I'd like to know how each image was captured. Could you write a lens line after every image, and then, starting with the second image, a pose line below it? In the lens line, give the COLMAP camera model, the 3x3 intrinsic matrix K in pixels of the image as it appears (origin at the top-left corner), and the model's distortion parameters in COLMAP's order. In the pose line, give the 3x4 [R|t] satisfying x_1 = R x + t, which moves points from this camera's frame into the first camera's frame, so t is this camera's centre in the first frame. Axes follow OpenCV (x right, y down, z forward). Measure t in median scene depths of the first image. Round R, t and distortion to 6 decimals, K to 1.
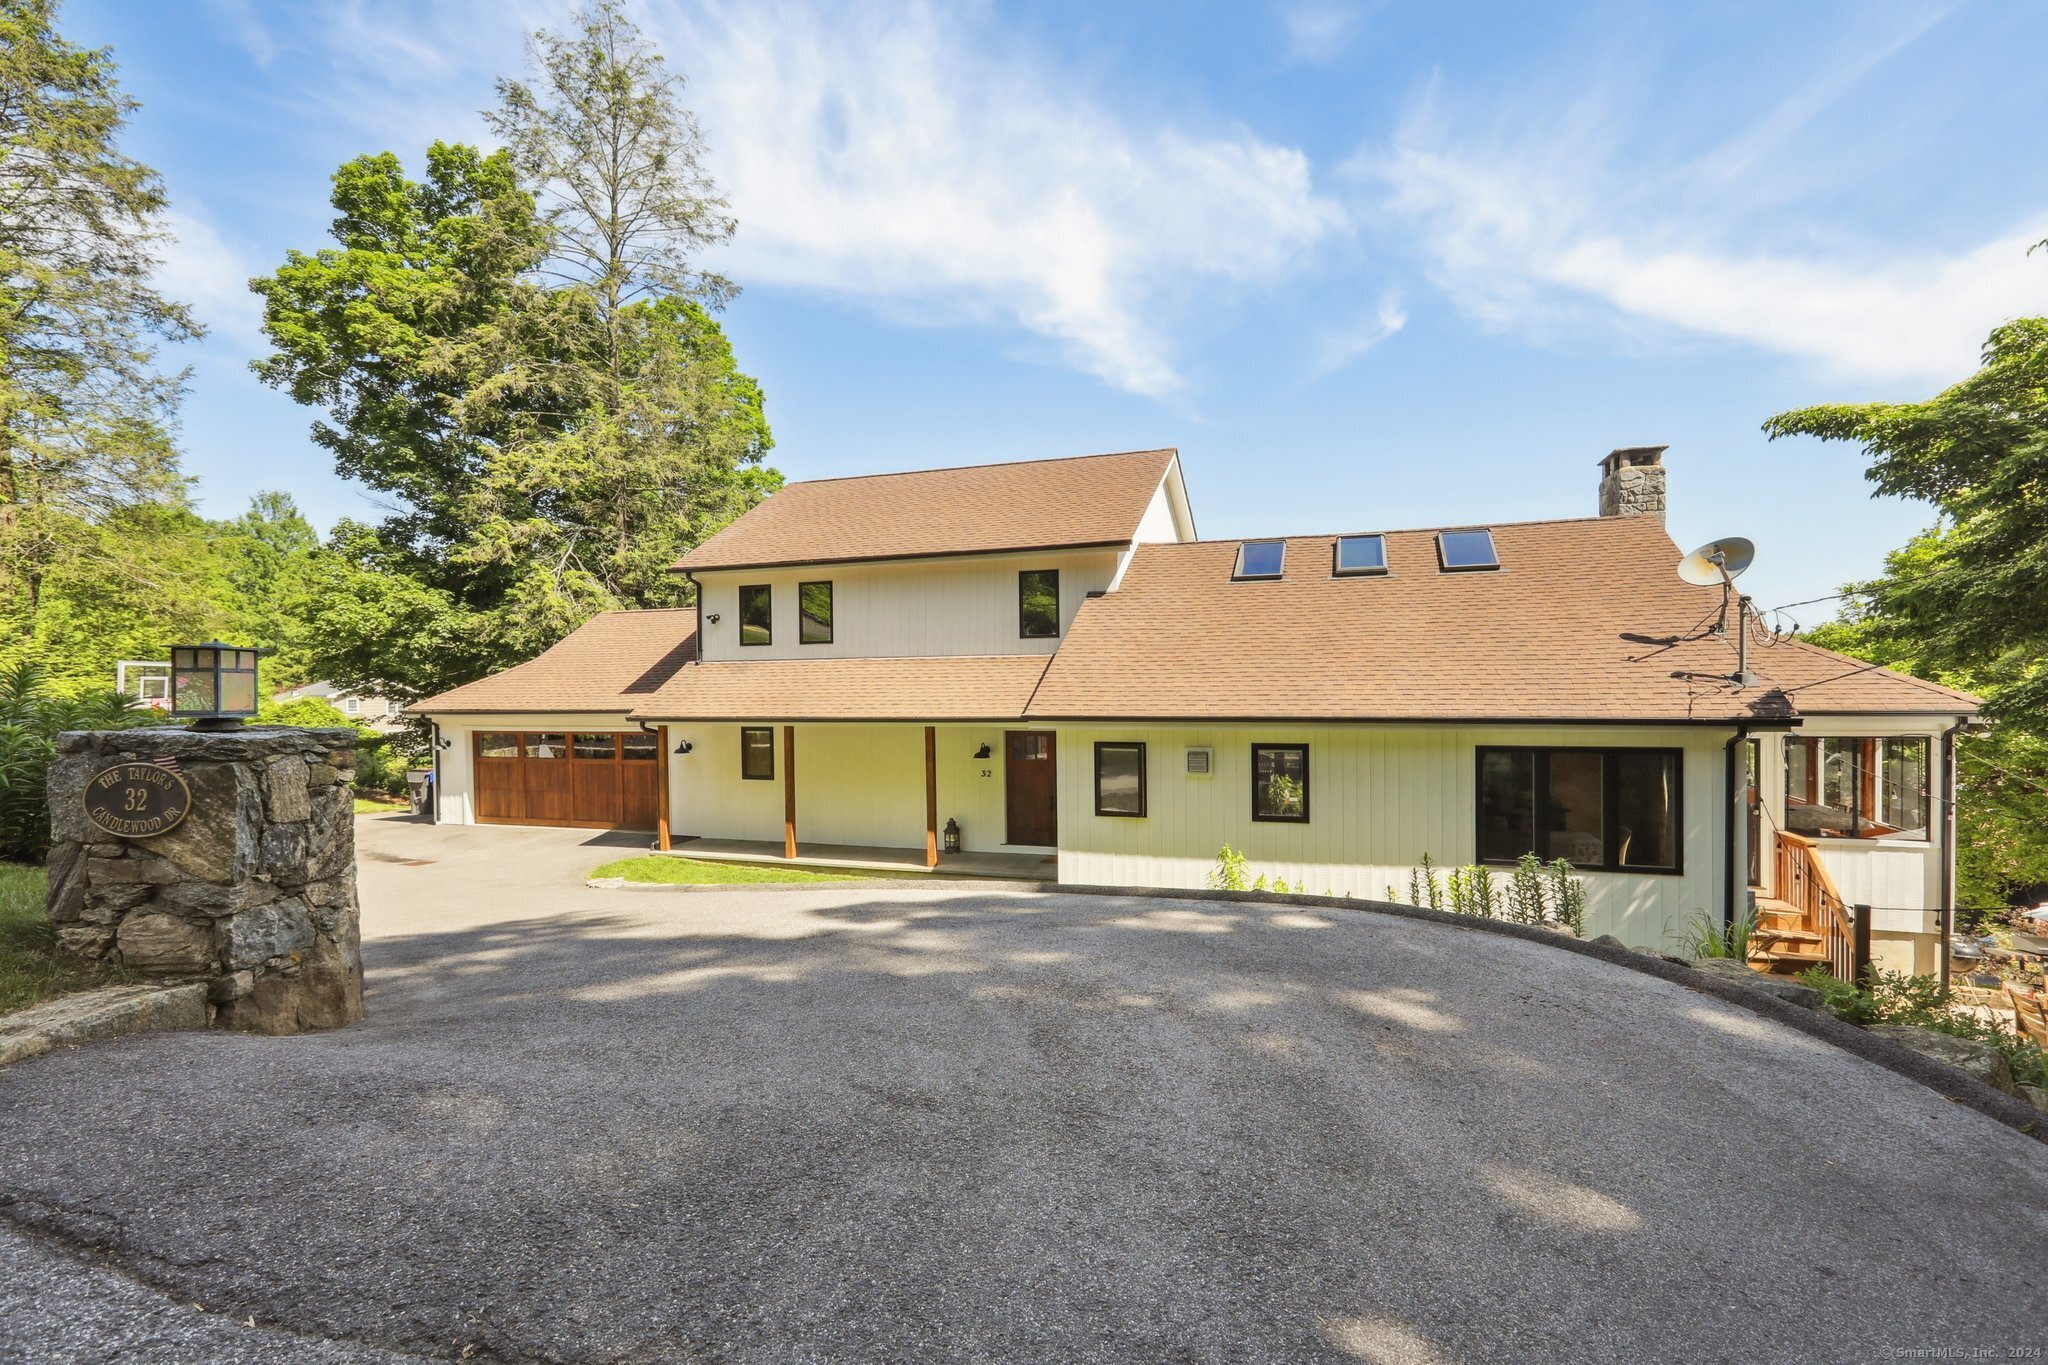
lens RADIAL K [[931.1, 0, 1023.6], [0, 931.1, 678.8], [0, 0, 1]] dist [0.000471, 0.000289]
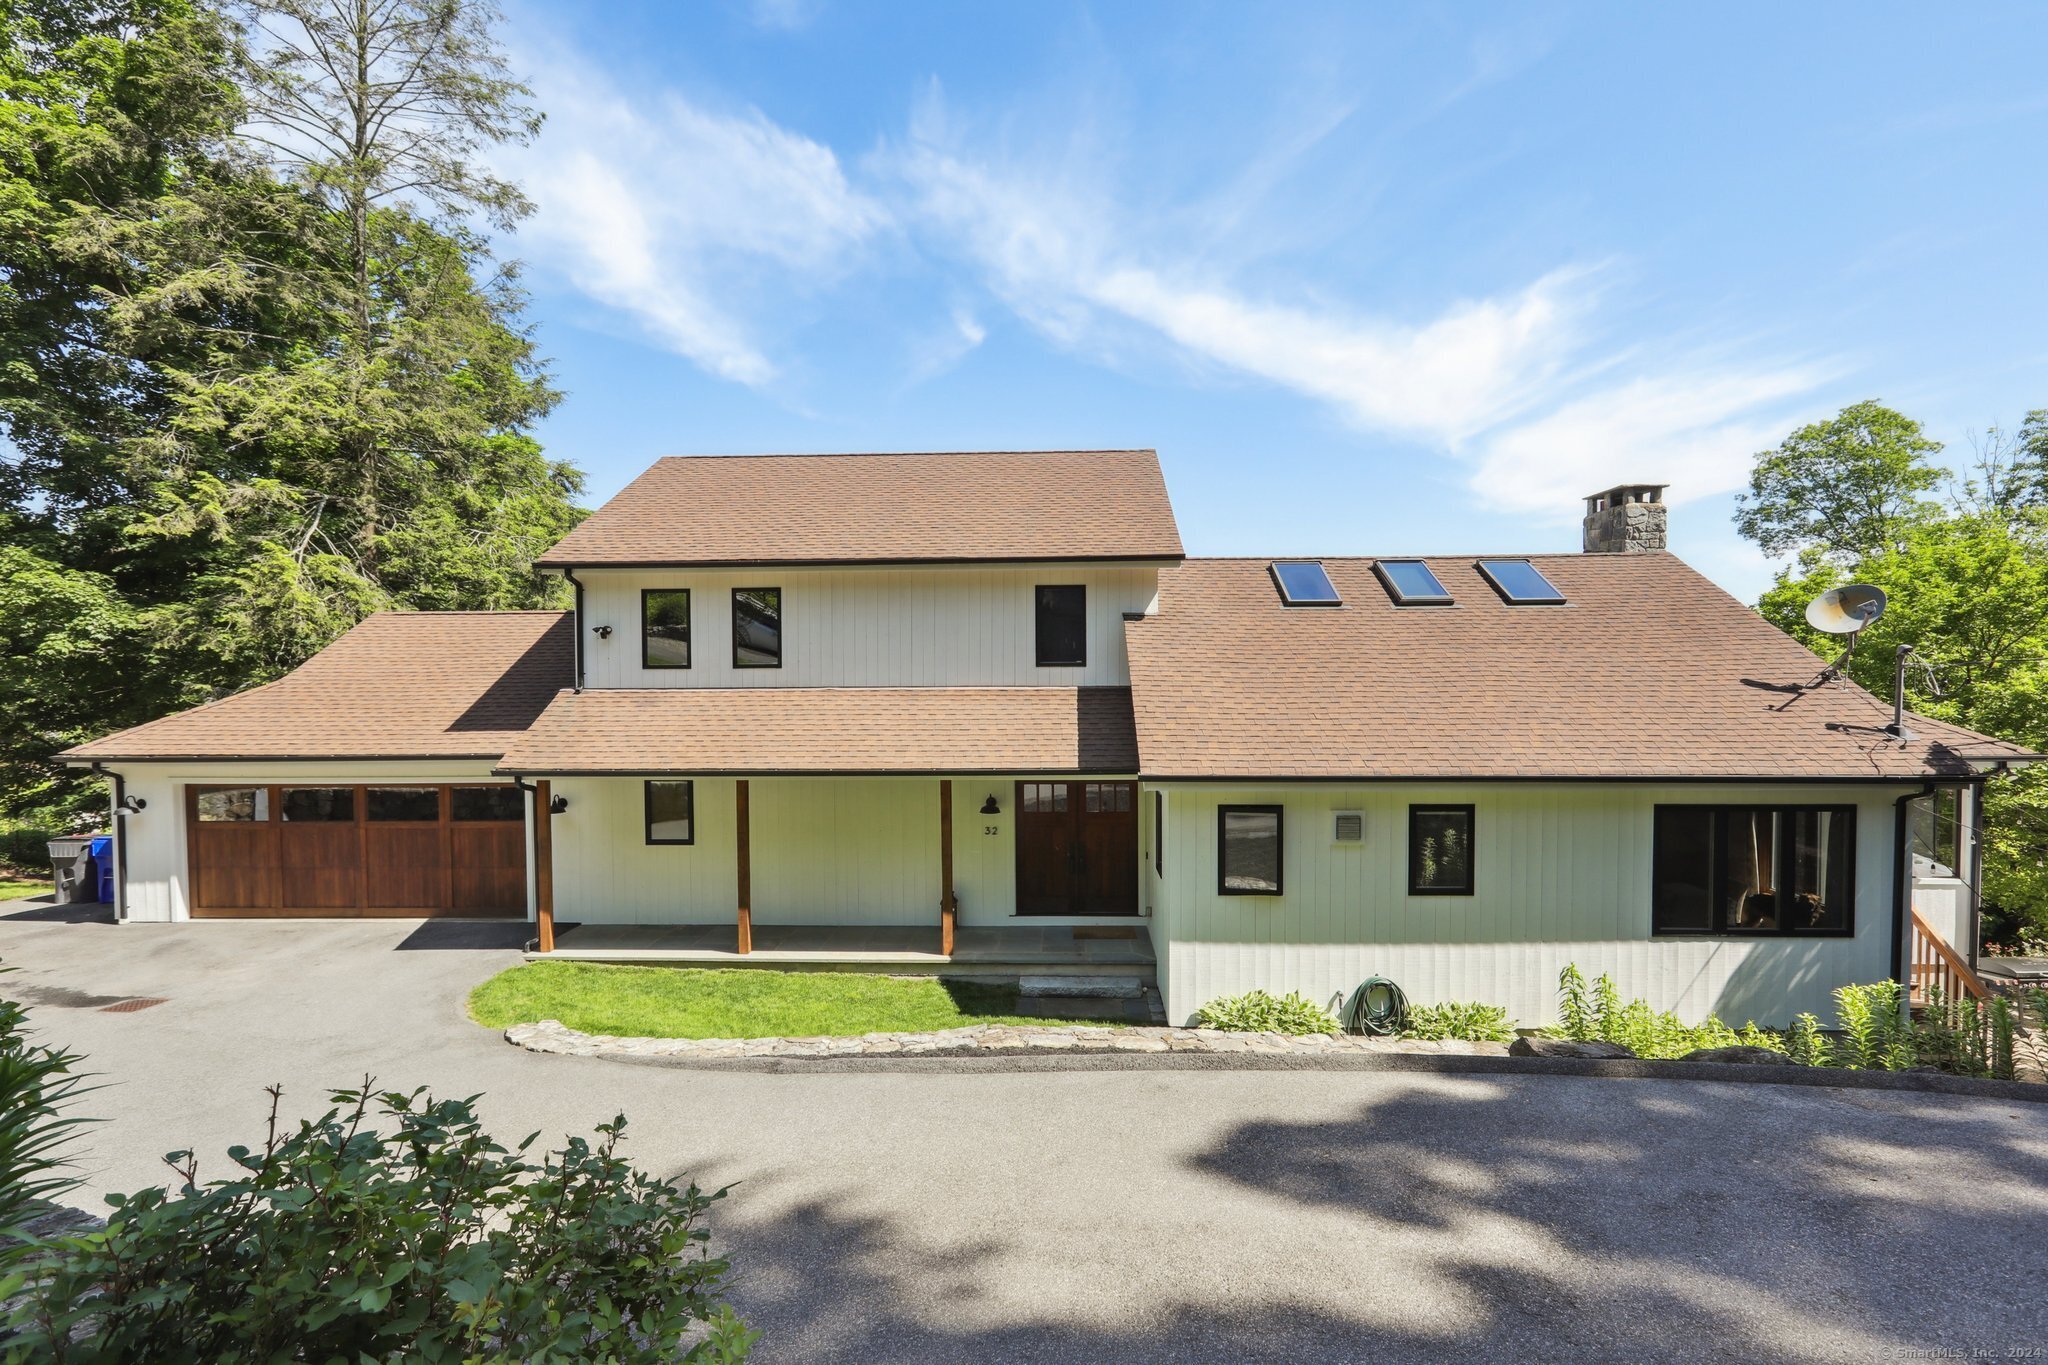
lens RADIAL K [[931.1, 0, 1026.6], [0, 931.1, 690.6], [0, 0, 1]] dist [0.000471, 0.000289]
pose [[0.957898, 0.002379, 0.287098, -0.196041], [-0.006183, 0.999905, 0.012343, -0.025388], [-0.287041, -0.013598, 0.957822, 0.166519]]
